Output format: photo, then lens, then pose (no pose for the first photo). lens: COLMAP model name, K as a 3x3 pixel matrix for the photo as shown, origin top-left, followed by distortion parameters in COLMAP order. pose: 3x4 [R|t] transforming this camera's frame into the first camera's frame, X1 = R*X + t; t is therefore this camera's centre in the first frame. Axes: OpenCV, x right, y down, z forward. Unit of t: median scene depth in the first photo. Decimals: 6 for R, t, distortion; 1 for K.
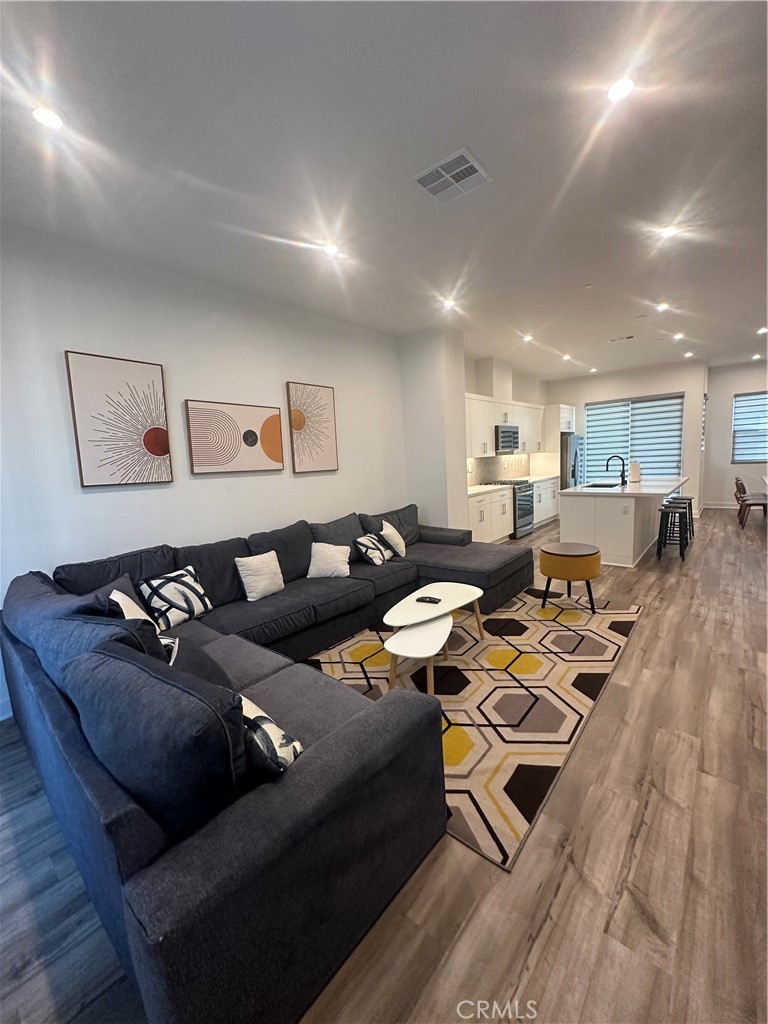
lens RADIAL K [[409.3, 0, 384.0], [0, 409.3, 512.0], [0, 0, 1]] dist [-0.004087, 0.000813]
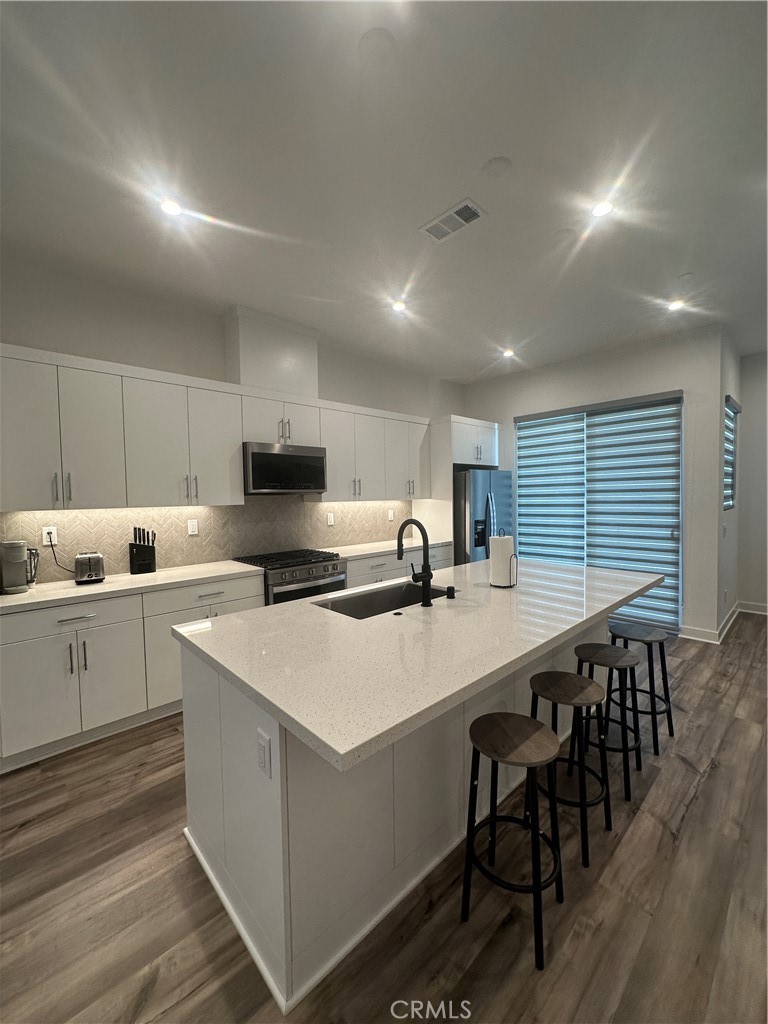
lens RADIAL K [[409.3, 0, 384.0], [0, 409.3, 512.0], [0, 0, 1]] dist [-0.004087, 0.000813]
pose [[0.993483, 0.040755, -0.106449, 0.429917], [-0.049778, 0.995261, -0.083528, -0.084308], [0.102540, 0.088282, 0.990804, 0.474704]]
